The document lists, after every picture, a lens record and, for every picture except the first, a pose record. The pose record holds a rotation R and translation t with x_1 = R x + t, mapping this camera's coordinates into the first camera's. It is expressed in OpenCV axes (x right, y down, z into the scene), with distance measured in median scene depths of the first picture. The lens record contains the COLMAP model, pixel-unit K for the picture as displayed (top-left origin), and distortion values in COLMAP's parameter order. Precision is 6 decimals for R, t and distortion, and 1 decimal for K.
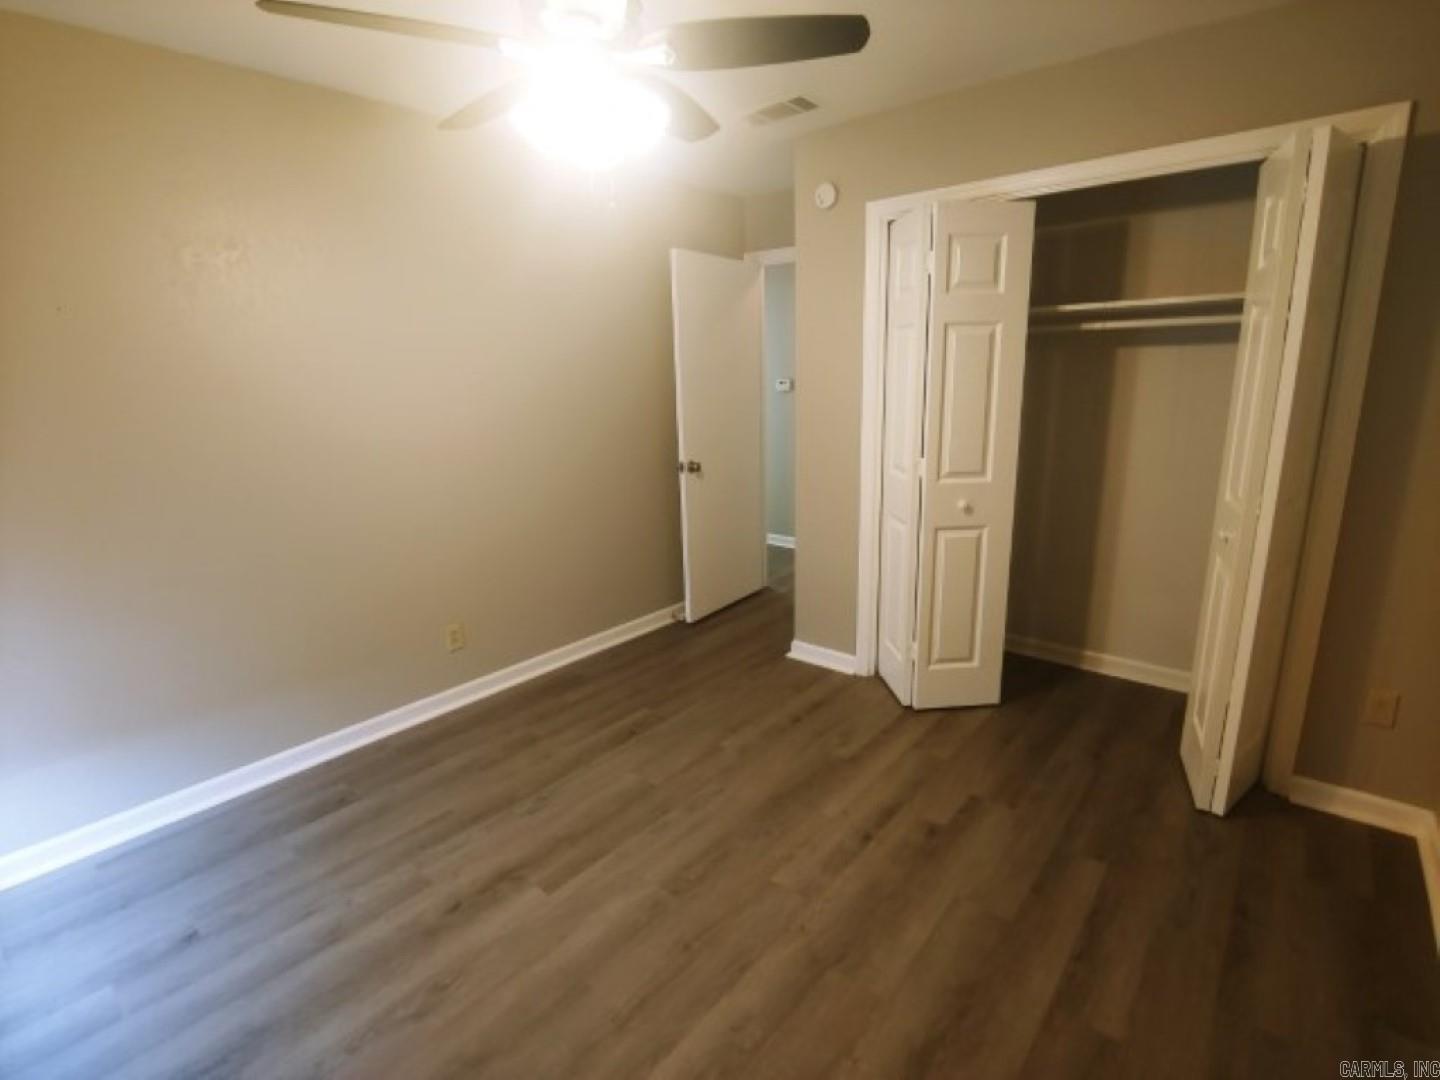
lens RADIAL K [[688.9, 0, 723.2], [0, 688.9, 530.2], [0, 0, 1]] dist [-0.014204, 0.000011]
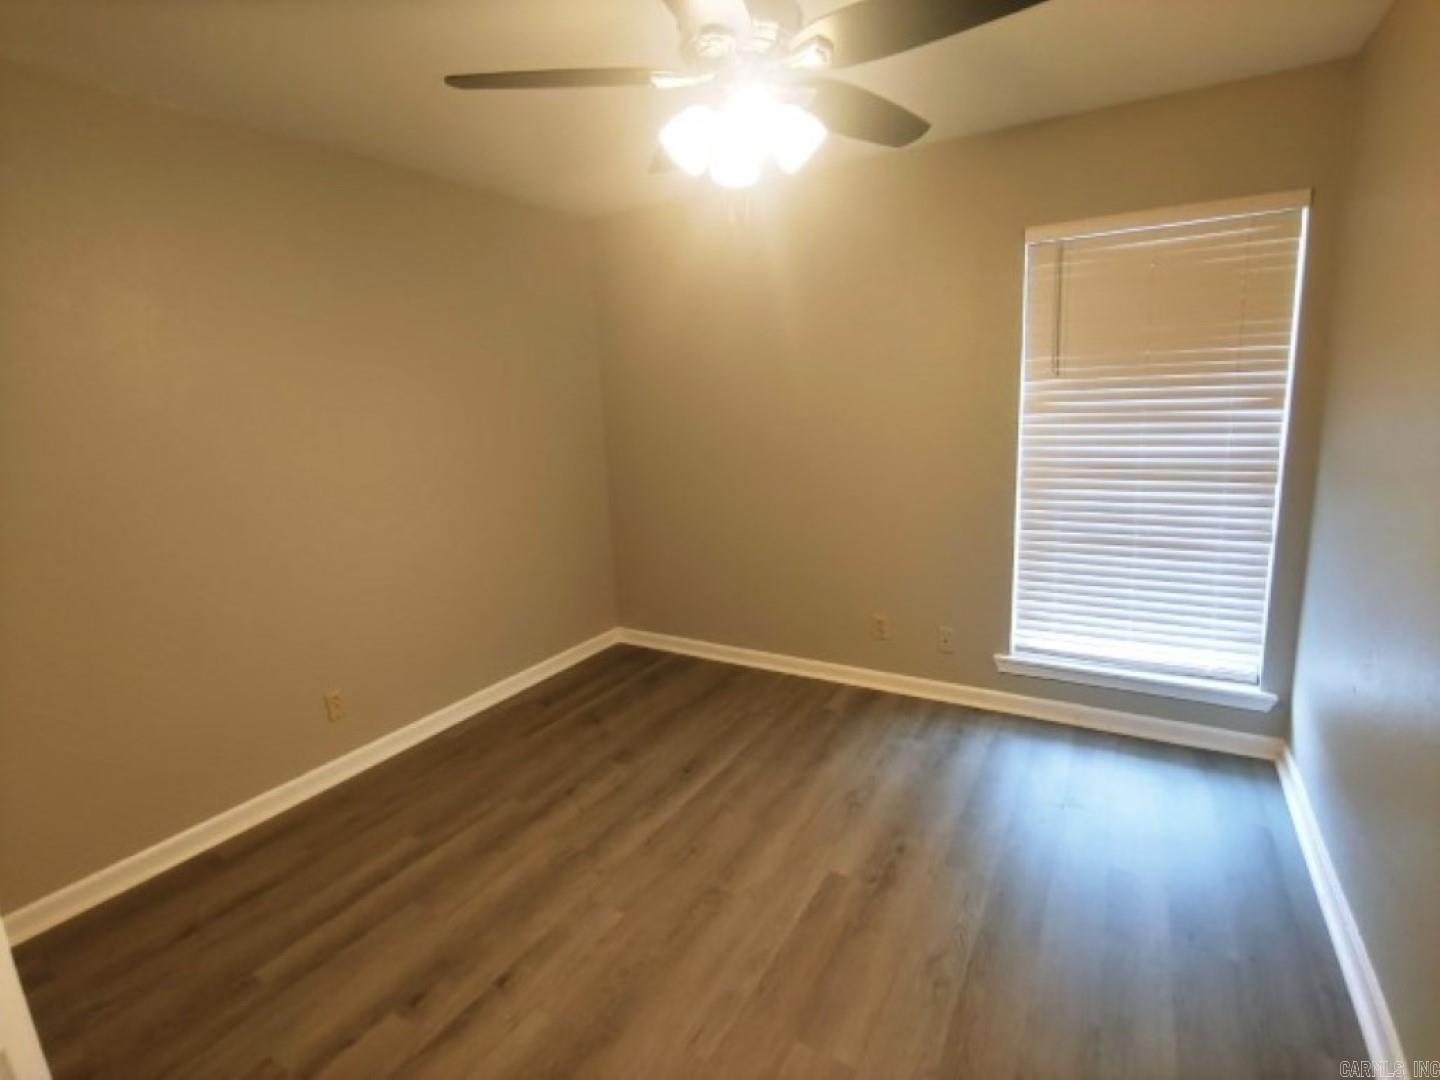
lens RADIAL K [[688.9, 0, 723.2], [0, 688.9, 530.2], [0, 0, 1]] dist [-0.014204, 0.000011]
pose [[-0.984112, 0.094726, -0.150170, 0.024676], [0.026172, 0.913942, 0.404999, -0.413967], [0.175611, 0.394634, -0.901901, 1.766622]]
